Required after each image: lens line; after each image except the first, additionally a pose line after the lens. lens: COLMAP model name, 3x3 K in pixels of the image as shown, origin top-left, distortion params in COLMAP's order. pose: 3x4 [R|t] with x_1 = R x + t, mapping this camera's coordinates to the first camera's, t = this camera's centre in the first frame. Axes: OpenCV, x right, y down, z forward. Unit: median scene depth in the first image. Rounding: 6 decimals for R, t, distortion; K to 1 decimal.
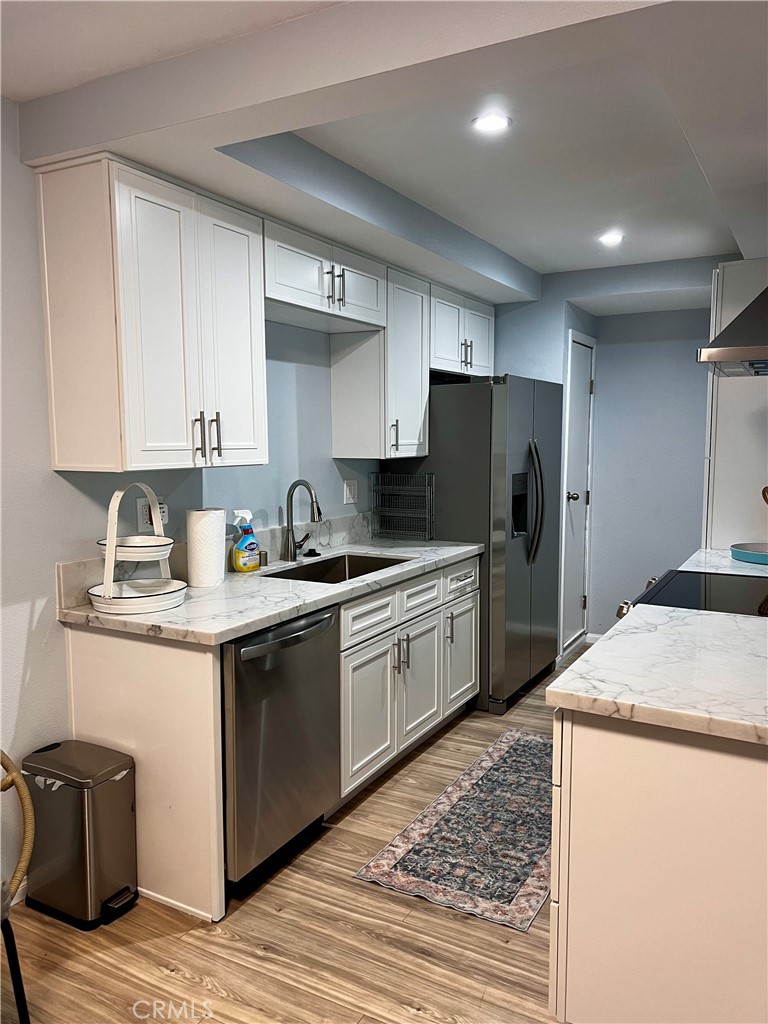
lens RADIAL K [[763.4, 0, 394.5], [0, 763.4, 523.4], [0, 0, 1]] dist [0.065075, -0.078613]
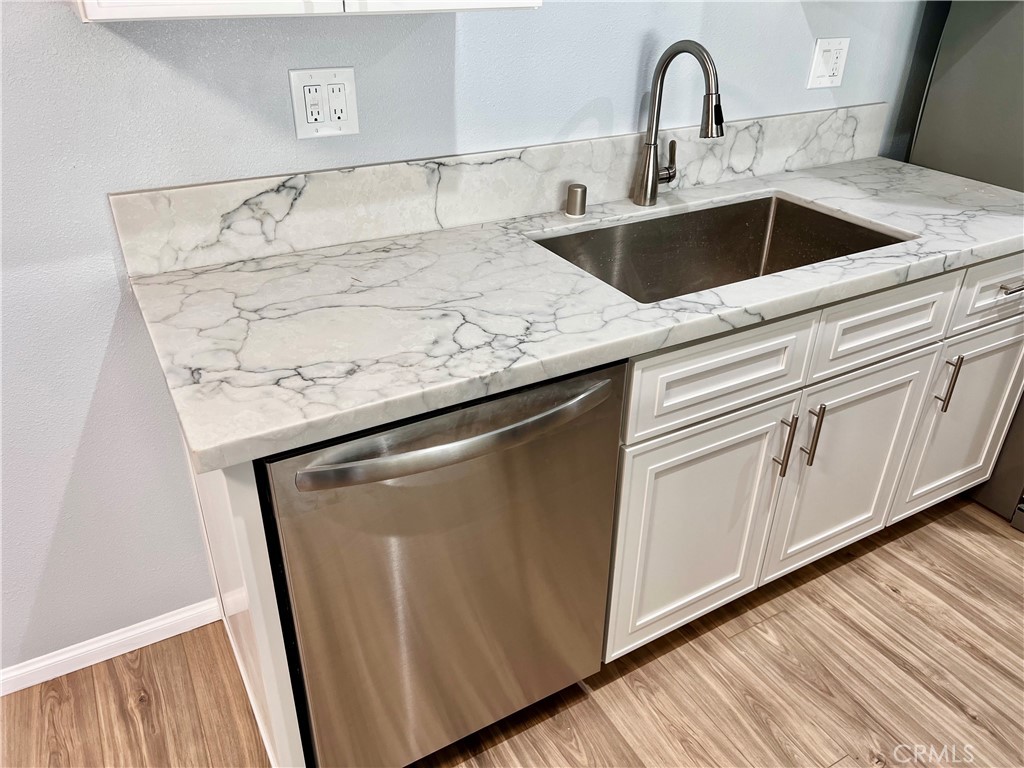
lens RADIAL K [[763.4, 0, 514.5], [0, 763.4, 378.7], [0, 0, 1]] dist [0.065075, -0.078613]
pose [[0.849931, 0.269228, -0.452917, 0.076881], [-0.071232, 0.910418, 0.407511, -0.062801], [0.522057, -0.314094, 0.792970, 0.585063]]
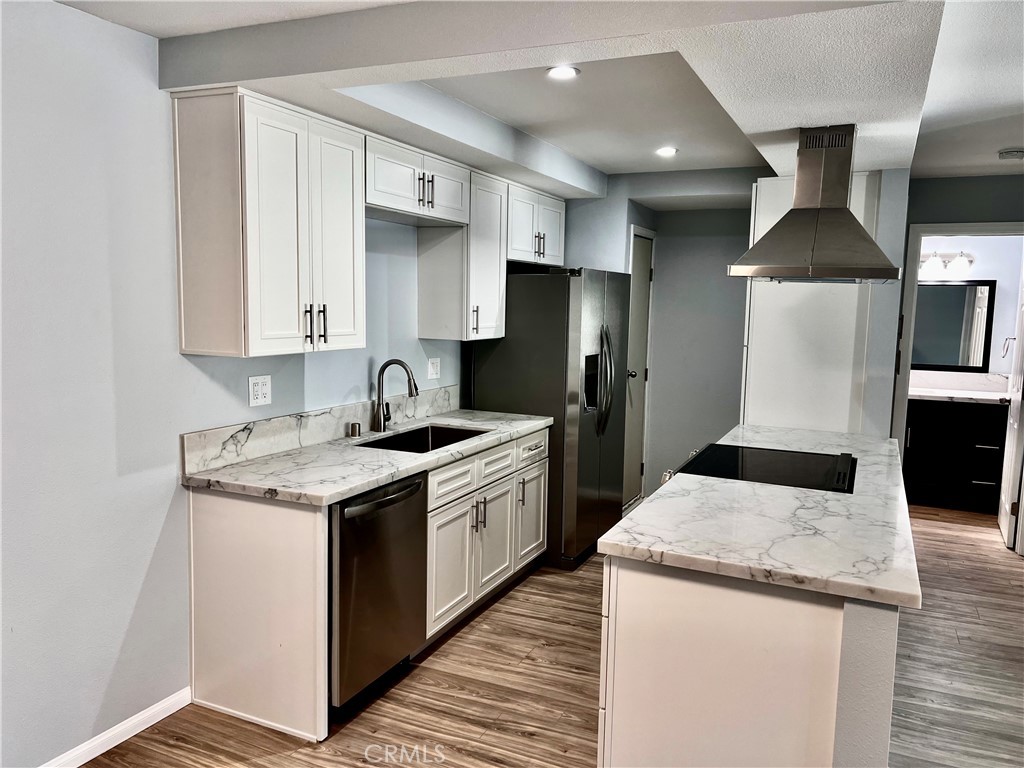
lens RADIAL K [[763.4, 0, 520.7], [0, 763.4, 387.8], [0, 0, 1]] dist [0.065075, -0.078613]
pose [[0.997218, 0.014973, 0.073028, -0.016847], [-0.015085, 0.999886, 0.000983, -0.022805], [-0.073005, -0.002082, 0.997329, -0.155316]]
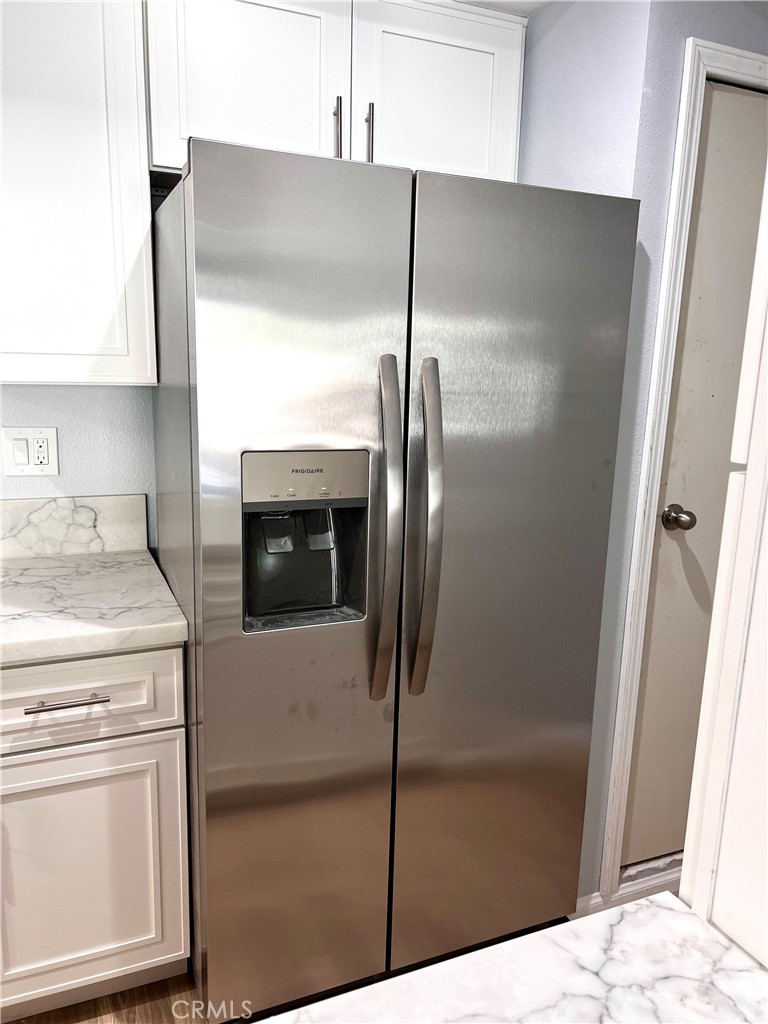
lens RADIAL K [[763.4, 0, 382.9], [0, 763.4, 513.0], [0, 0, 1]] dist [0.065075, -0.078613]
pose [[0.777451, 0.158210, -0.608719, 0.592515], [-0.103336, 0.986824, 0.124502, -0.122678], [0.620396, -0.033891, 0.783556, 1.053337]]
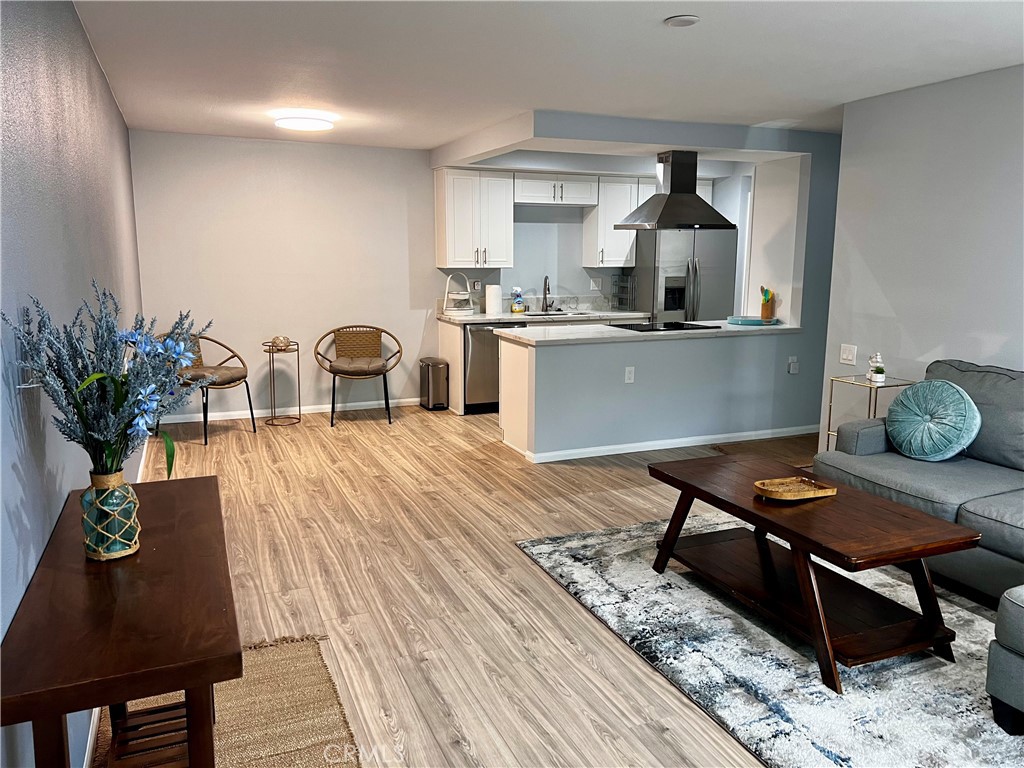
lens RADIAL K [[763.4, 0, 525.3], [0, 763.4, 383.3], [0, 0, 1]] dist [0.065075, -0.078613]
pose [[0.806318, 0.112478, -0.580690, 1.366295], [-0.076631, 0.993344, 0.086001, 0.082924], [0.586498, -0.024845, 0.809570, -1.036778]]
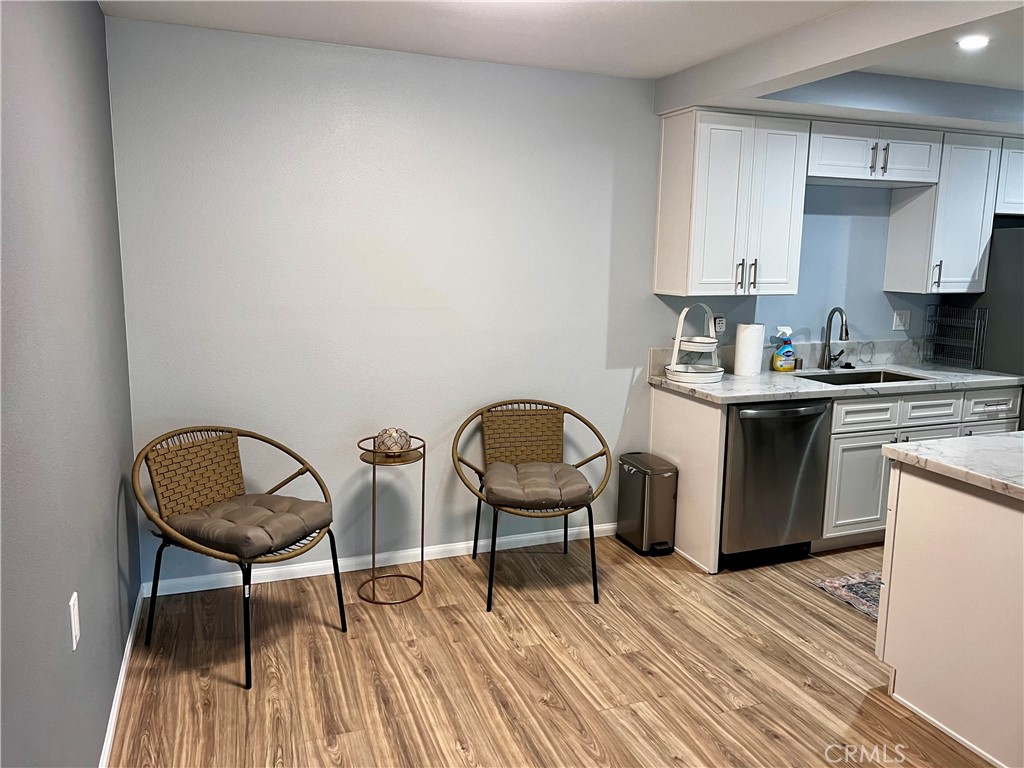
lens RADIAL K [[763.4, 0, 522.9], [0, 763.4, 390.3], [0, 0, 1]] dist [0.065075, -0.078613]
pose [[0.769812, 0.126301, -0.625650, 0.353116], [-0.088128, 0.991870, 0.091797, 0.011430], [0.632157, -0.015529, 0.774684, -0.416068]]
